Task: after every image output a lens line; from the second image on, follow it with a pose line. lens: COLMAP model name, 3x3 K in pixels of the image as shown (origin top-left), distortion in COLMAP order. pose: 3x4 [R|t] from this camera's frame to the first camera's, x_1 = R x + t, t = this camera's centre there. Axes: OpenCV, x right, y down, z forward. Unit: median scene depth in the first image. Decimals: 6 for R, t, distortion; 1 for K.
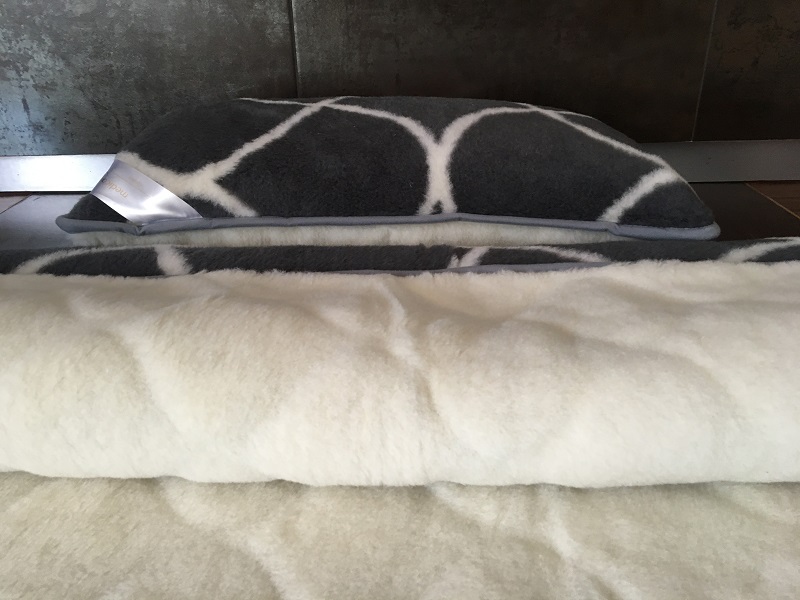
lens RADIAL K [[671.1, 0, 399.3], [0, 671.1, 295.6], [0, 0, 1]] dist [0.040389, -0.060744]
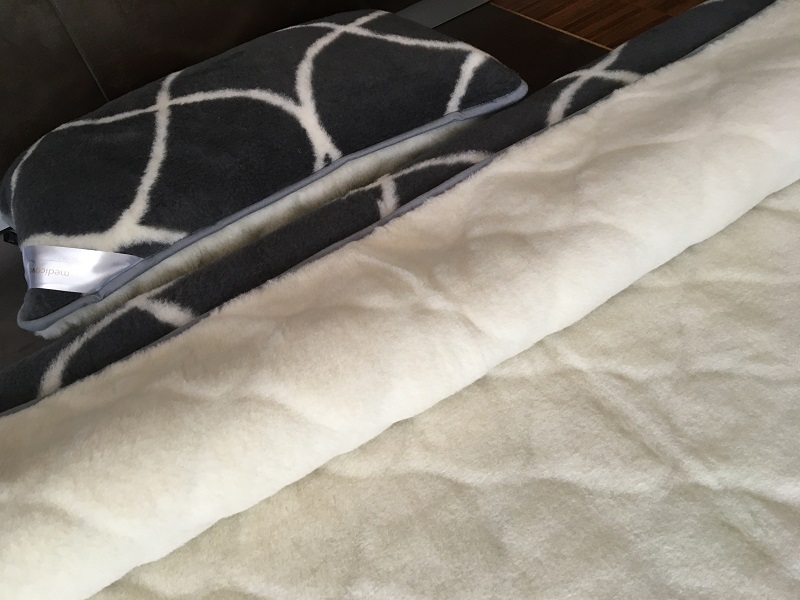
lens RADIAL K [[671.1, 0, 386.3], [0, 671.1, 297.2], [0, 0, 1]] dist [0.040389, -0.060744]
pose [[0.847465, -0.474963, 0.237092, -0.249147], [0.396953, 0.863533, 0.311030, -0.247967], [-0.352464, -0.169473, 0.920352, -0.162807]]
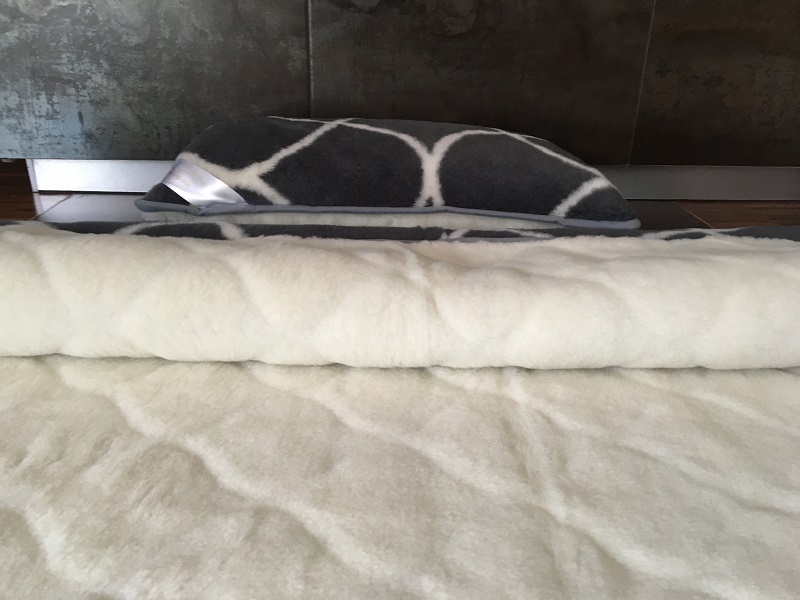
lens RADIAL K [[671.1, 0, 397.3], [0, 671.1, 296.6], [0, 0, 1]] dist [0.040389, -0.060744]
pose [[0.998592, 0.023090, 0.047760, -0.064153], [-0.020734, 0.998570, -0.049267, 0.119691], [-0.048830, 0.048208, 0.997643, -0.294602]]
